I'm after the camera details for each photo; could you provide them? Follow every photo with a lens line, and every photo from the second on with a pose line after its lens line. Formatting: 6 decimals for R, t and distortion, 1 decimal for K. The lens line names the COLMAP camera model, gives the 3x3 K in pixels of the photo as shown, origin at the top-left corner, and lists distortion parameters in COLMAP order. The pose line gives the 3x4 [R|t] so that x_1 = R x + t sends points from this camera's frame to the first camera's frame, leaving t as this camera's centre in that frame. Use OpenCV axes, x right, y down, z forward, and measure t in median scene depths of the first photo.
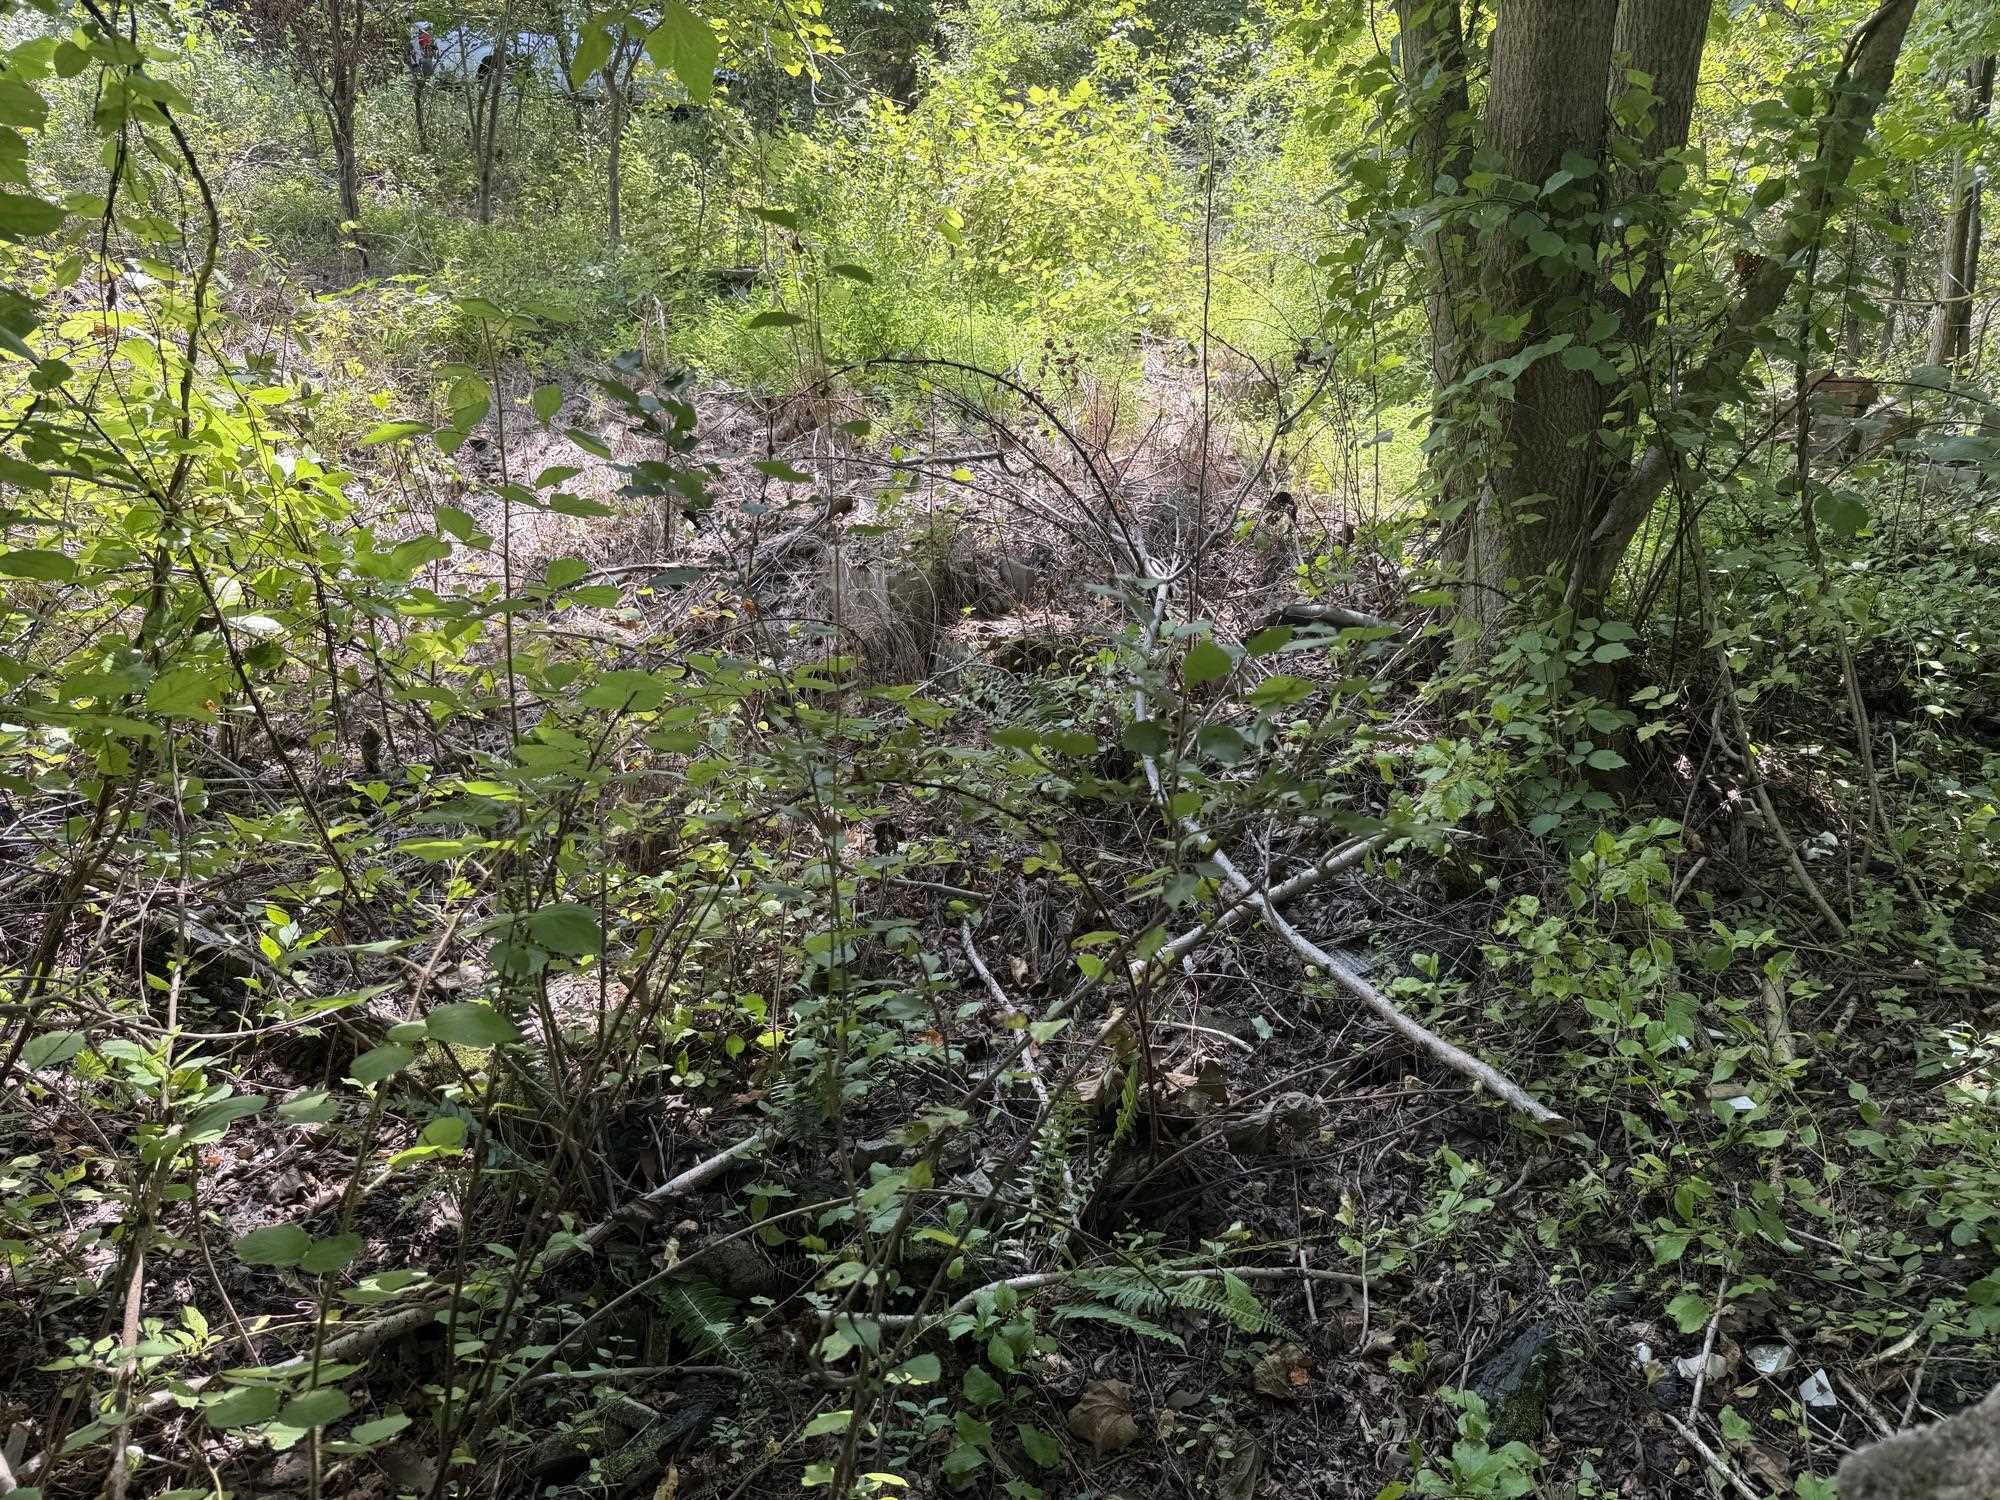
lens RADIAL K [[1401.4, 0, 1000.6], [0, 1401.4, 744.1], [0, 0, 1]] dist [0.056983, -0.070244]
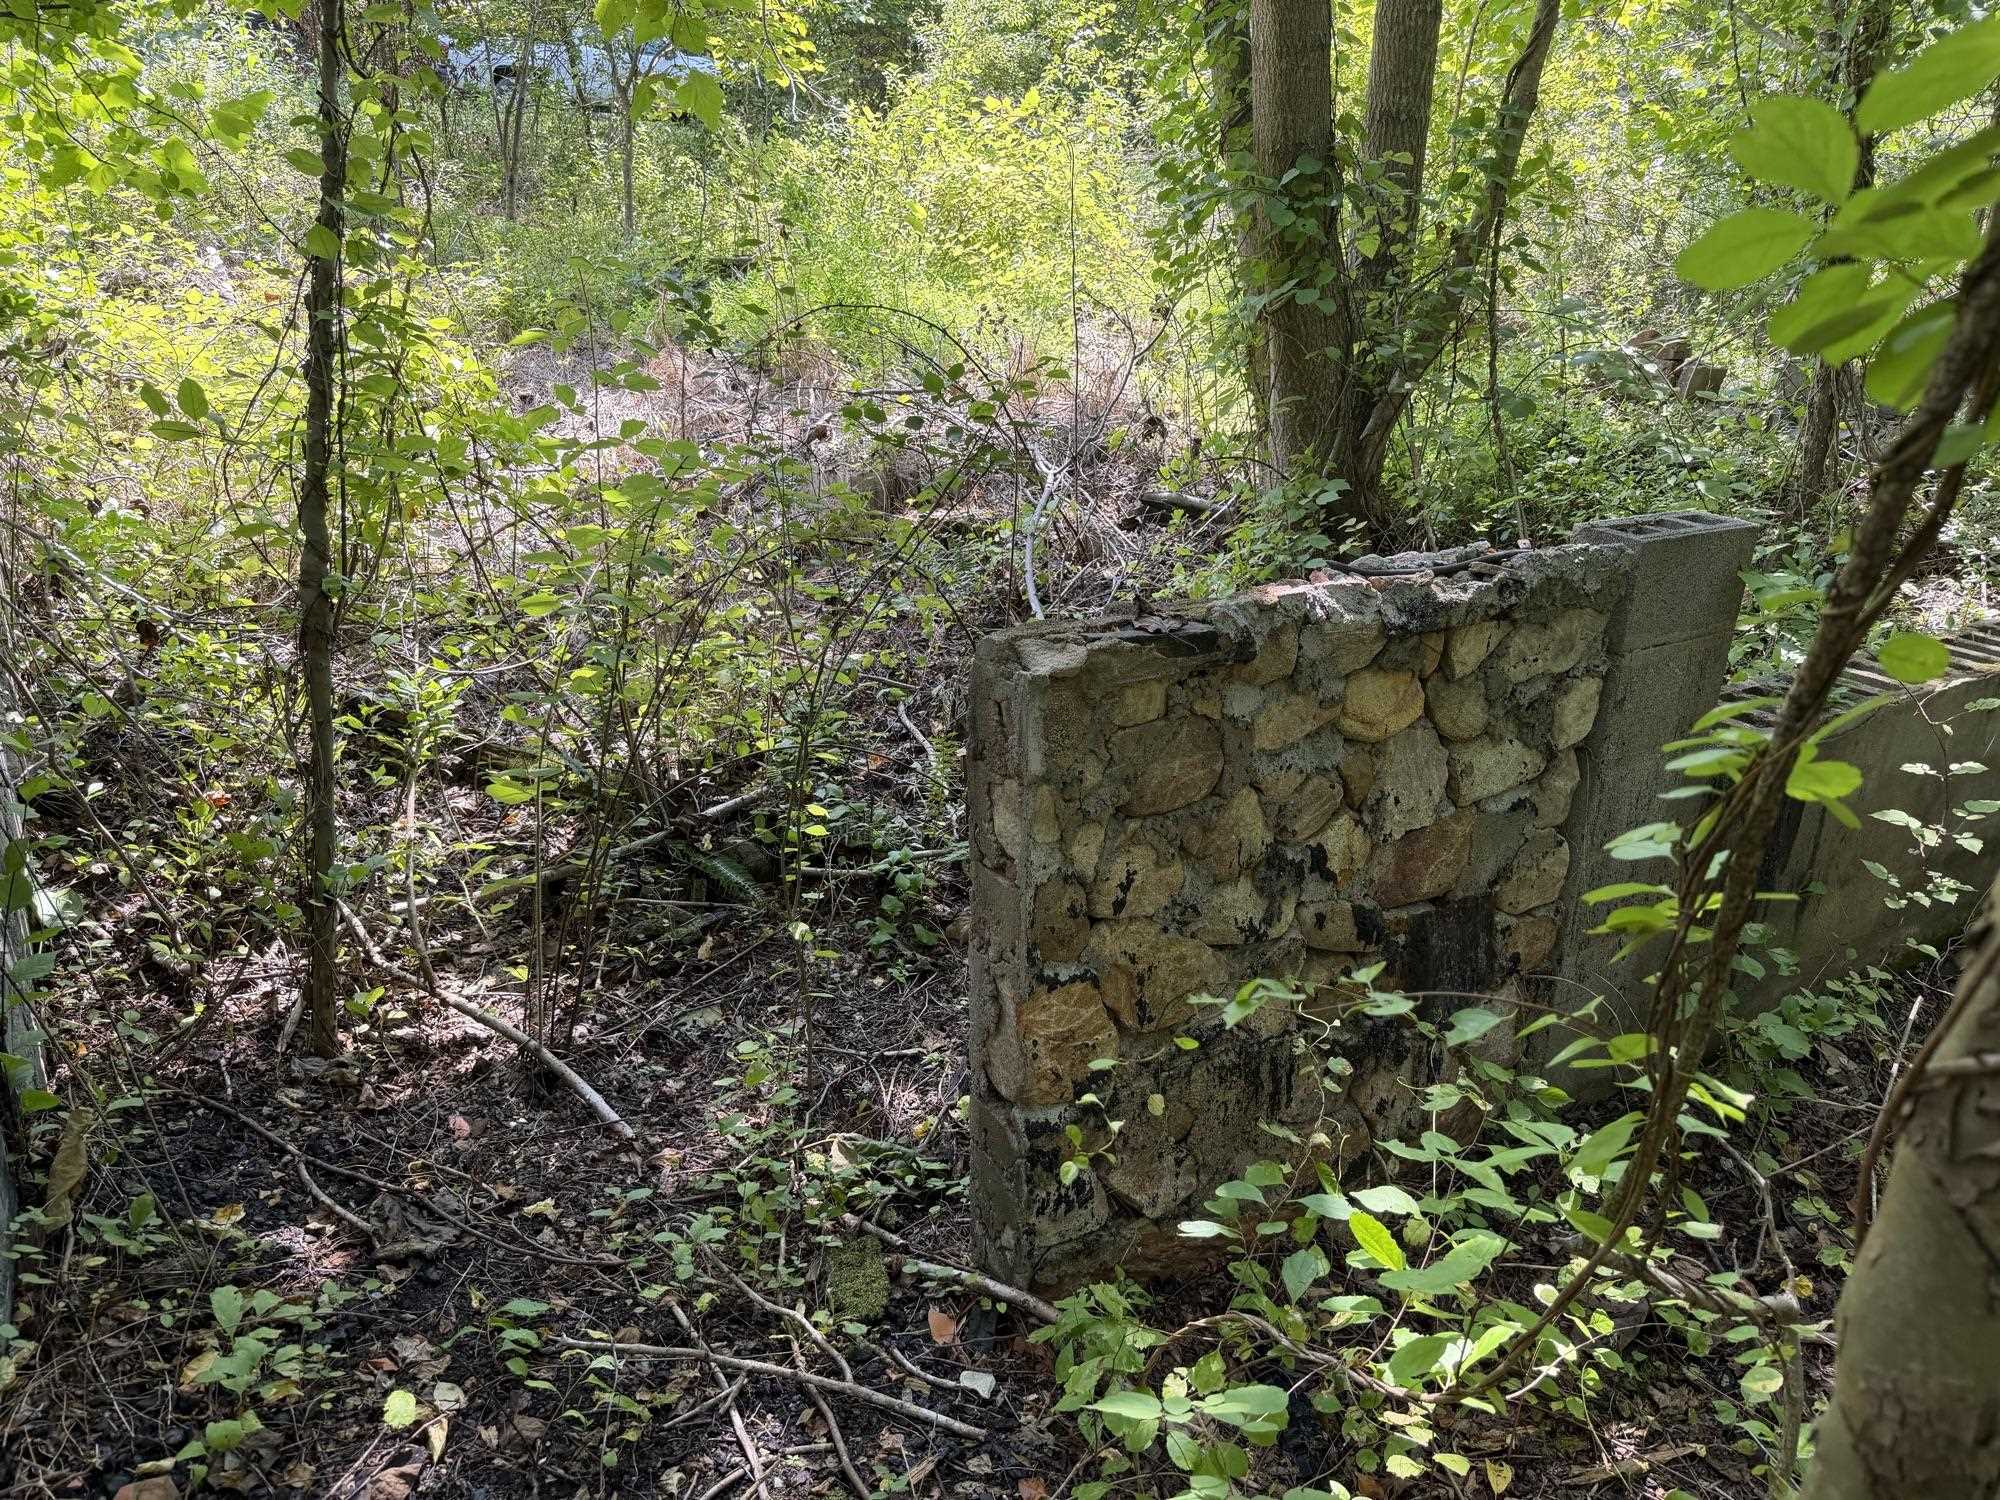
lens RADIAL K [[1401.4, 0, 997.3], [0, 1401.4, 766.9], [0, 0, 1]] dist [0.056983, -0.070244]
pose [[0.999951, -0.008734, -0.004556, 0.033209], [0.008806, 0.999831, 0.016132, 0.072081], [0.004414, -0.016172, 0.999859, -0.183277]]
